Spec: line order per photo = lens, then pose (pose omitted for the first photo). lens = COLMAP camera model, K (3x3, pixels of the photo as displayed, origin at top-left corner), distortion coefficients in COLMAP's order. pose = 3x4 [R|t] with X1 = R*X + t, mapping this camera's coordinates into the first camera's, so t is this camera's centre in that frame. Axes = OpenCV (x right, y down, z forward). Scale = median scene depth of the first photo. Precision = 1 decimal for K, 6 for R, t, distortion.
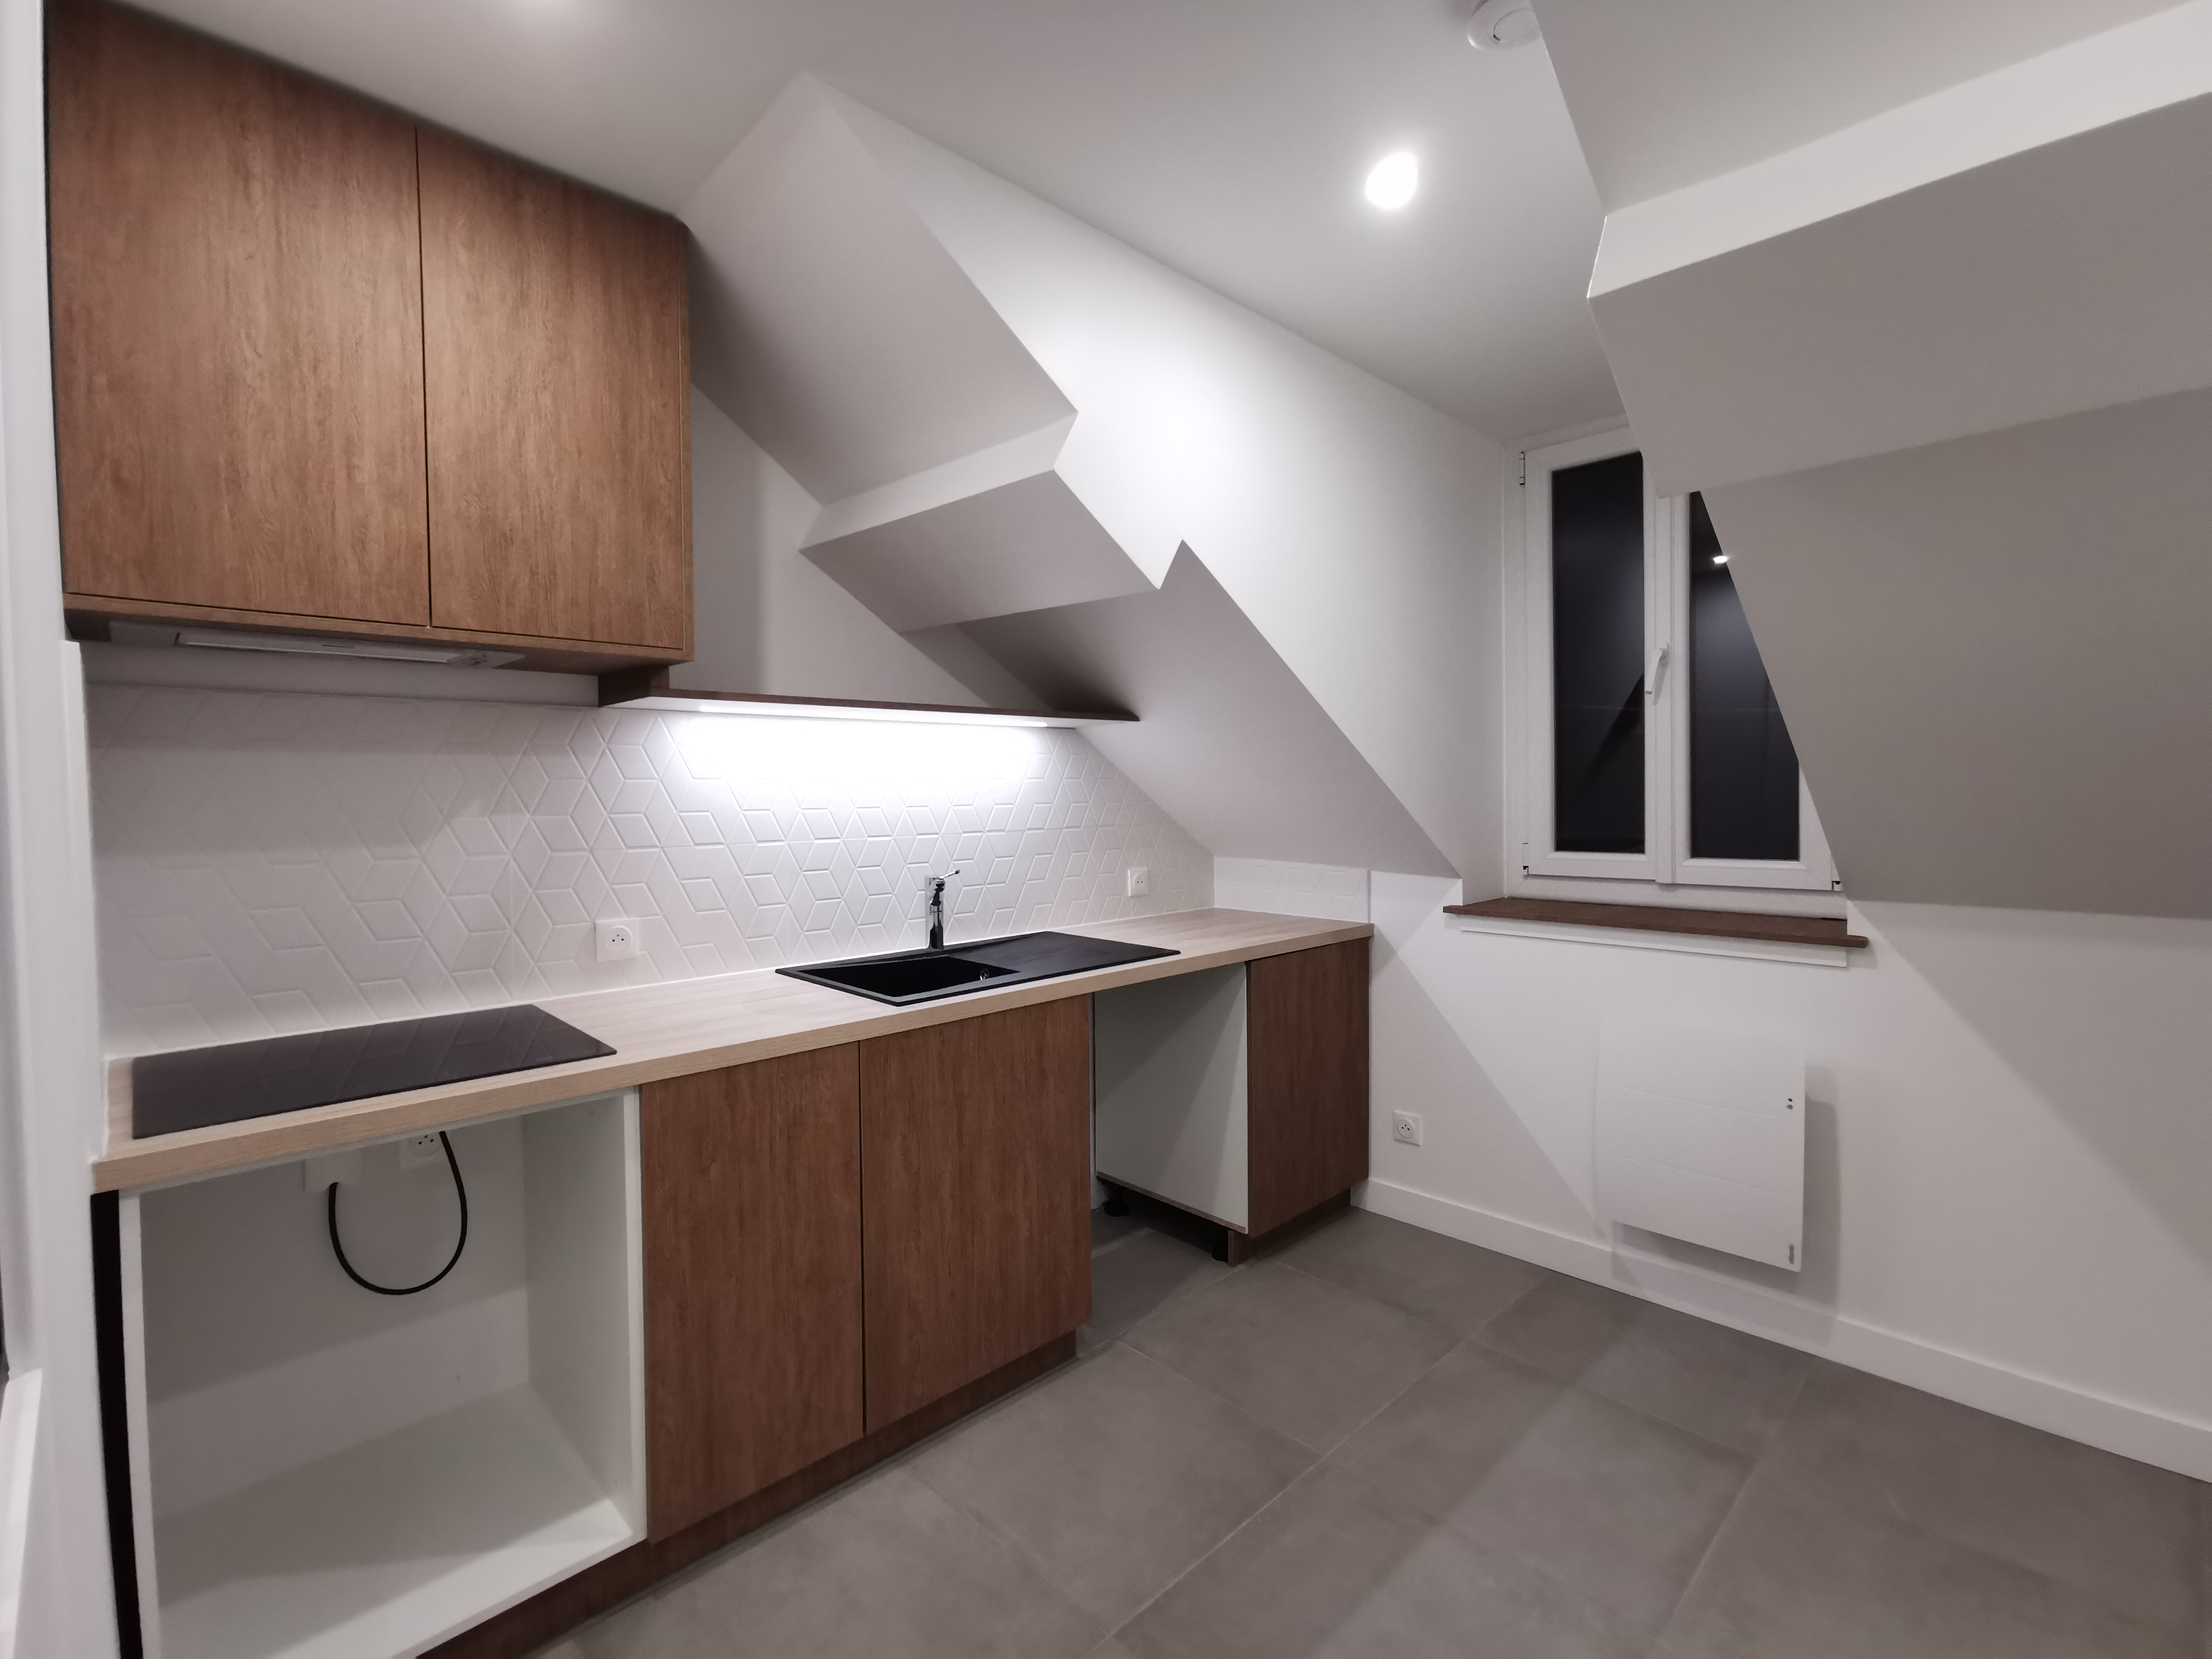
lens RADIAL K [[1029.3, 0, 1124.4], [0, 1029.3, 824.5], [0, 0, 1]] dist [0.000121, 0.004646]
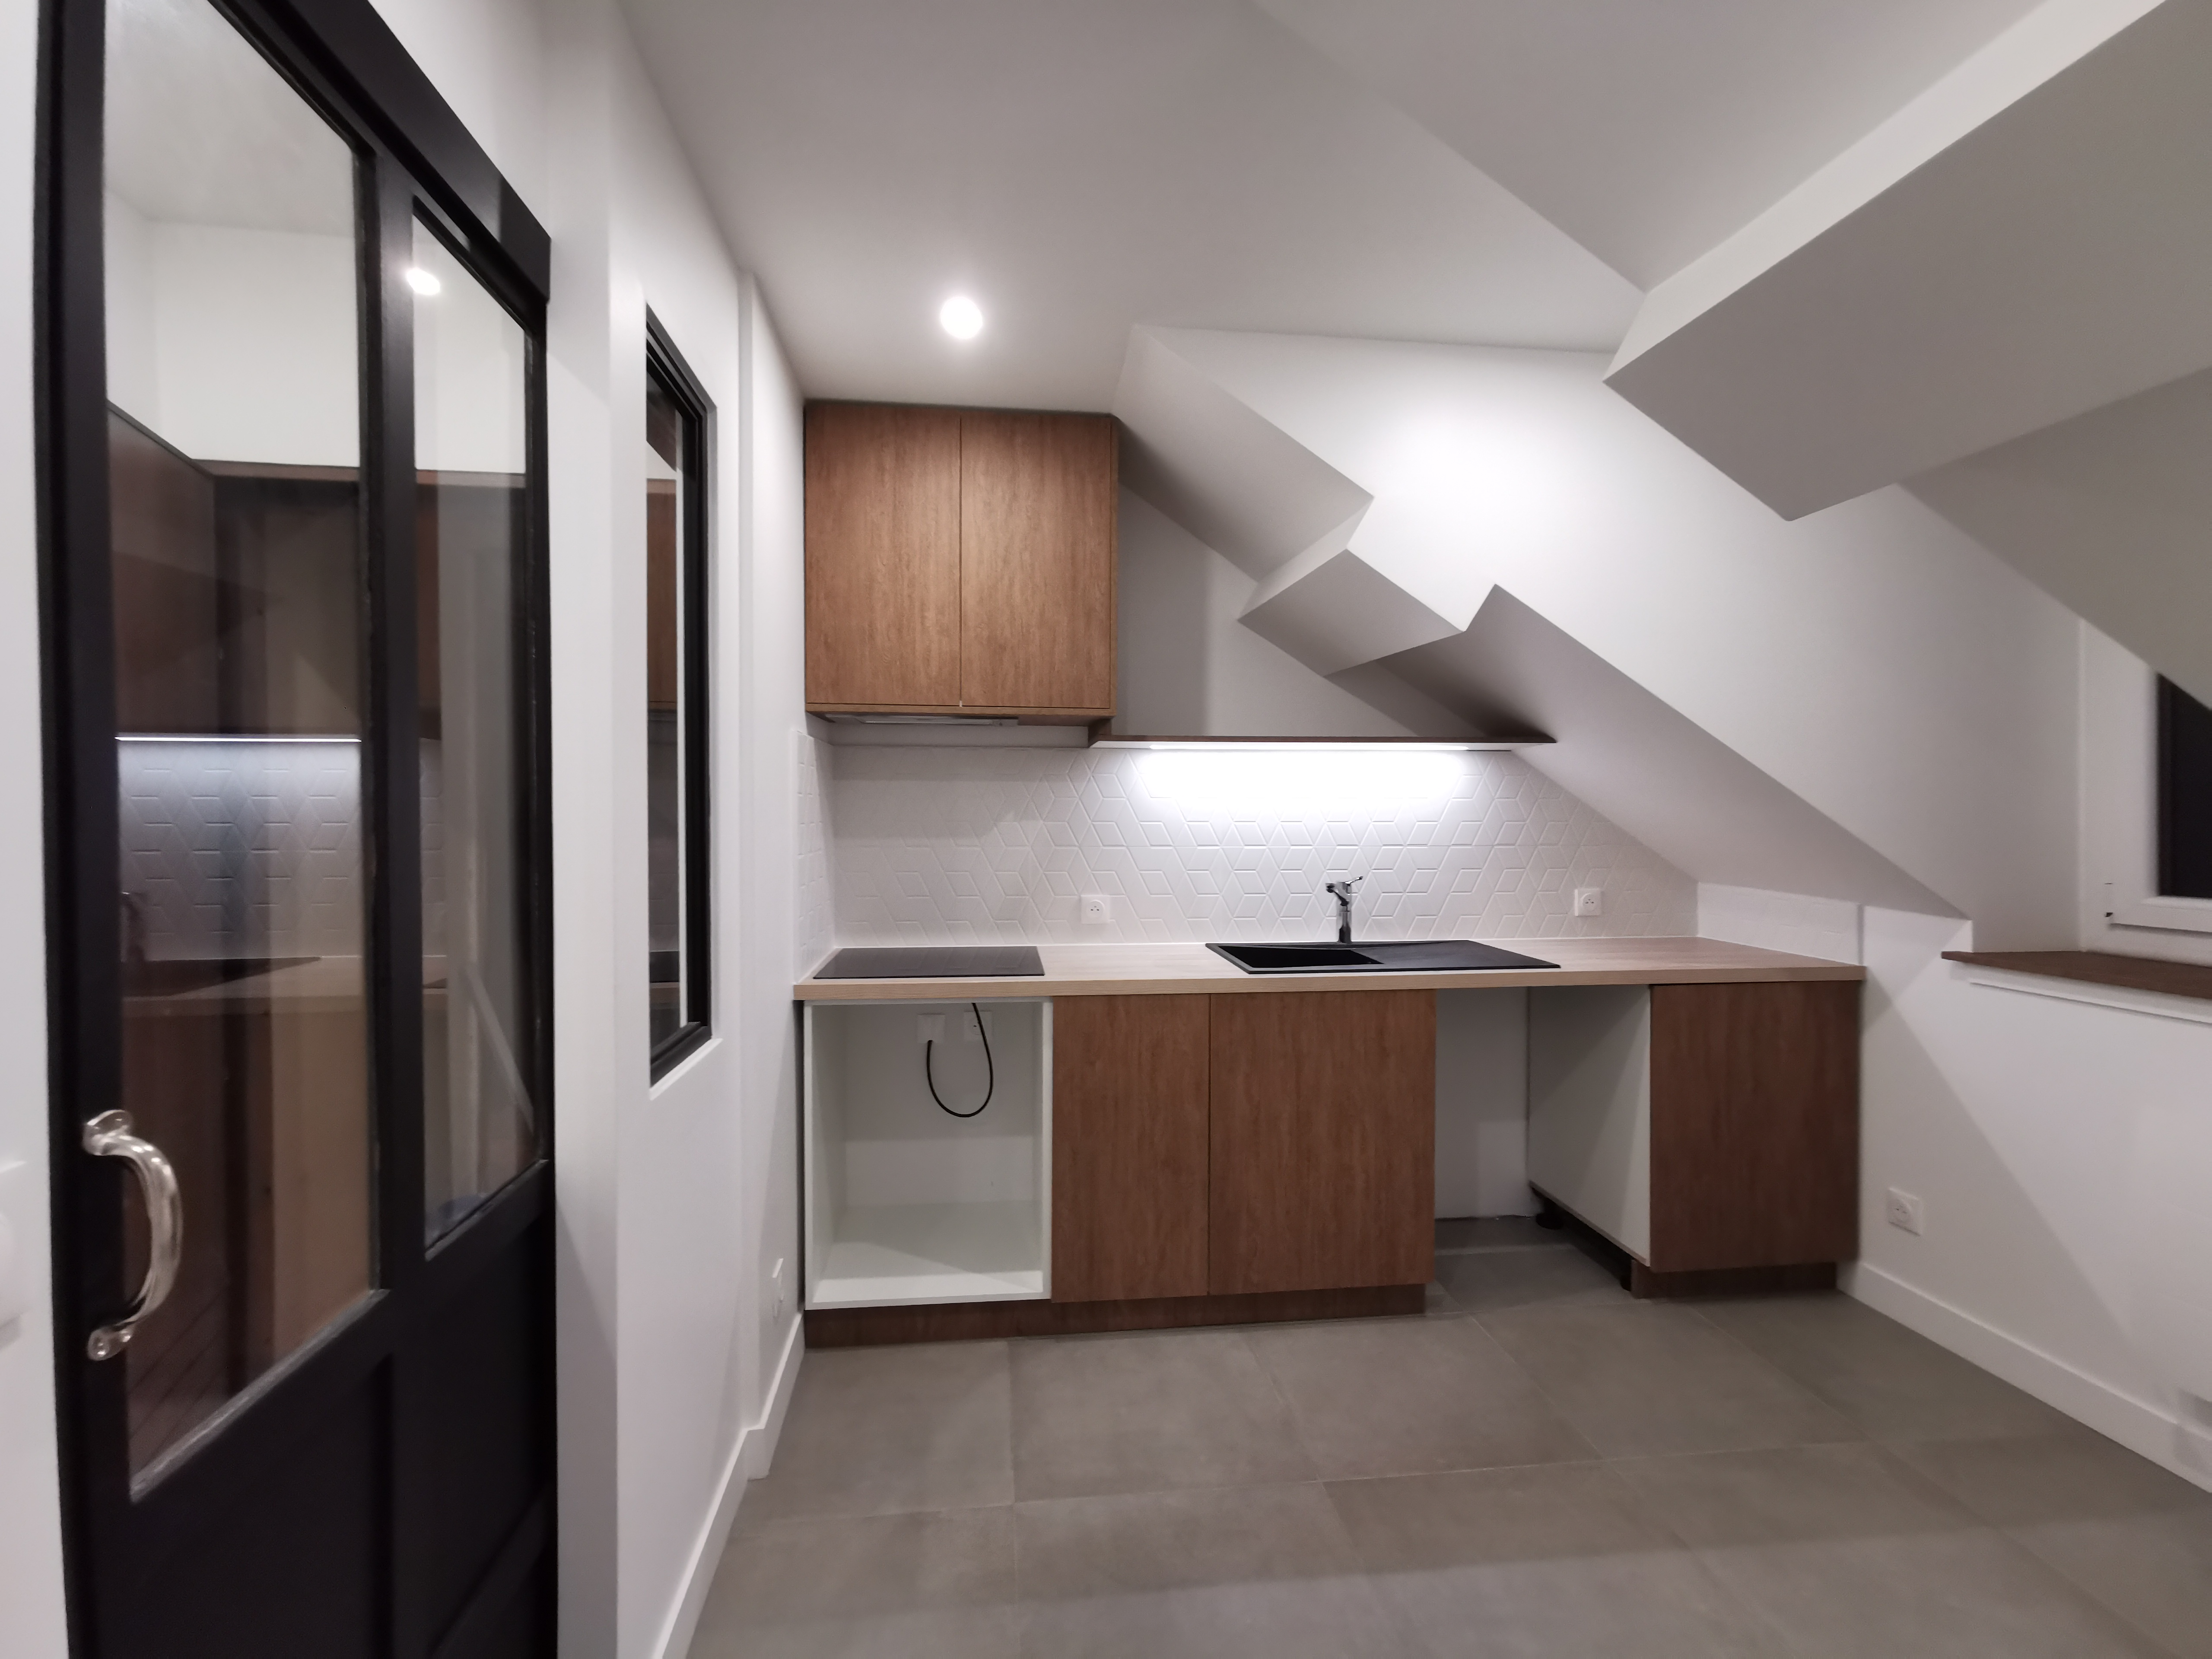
lens RADIAL K [[1029.3, 0, 1100.9], [0, 1029.3, 826.5], [0, 0, 1]] dist [0.000121, 0.004646]
pose [[0.788373, 0.018807, -0.614910, 0.403765], [-0.031064, 0.999475, -0.009258, 0.009355], [0.614413, 0.026400, 0.788543, -0.129151]]
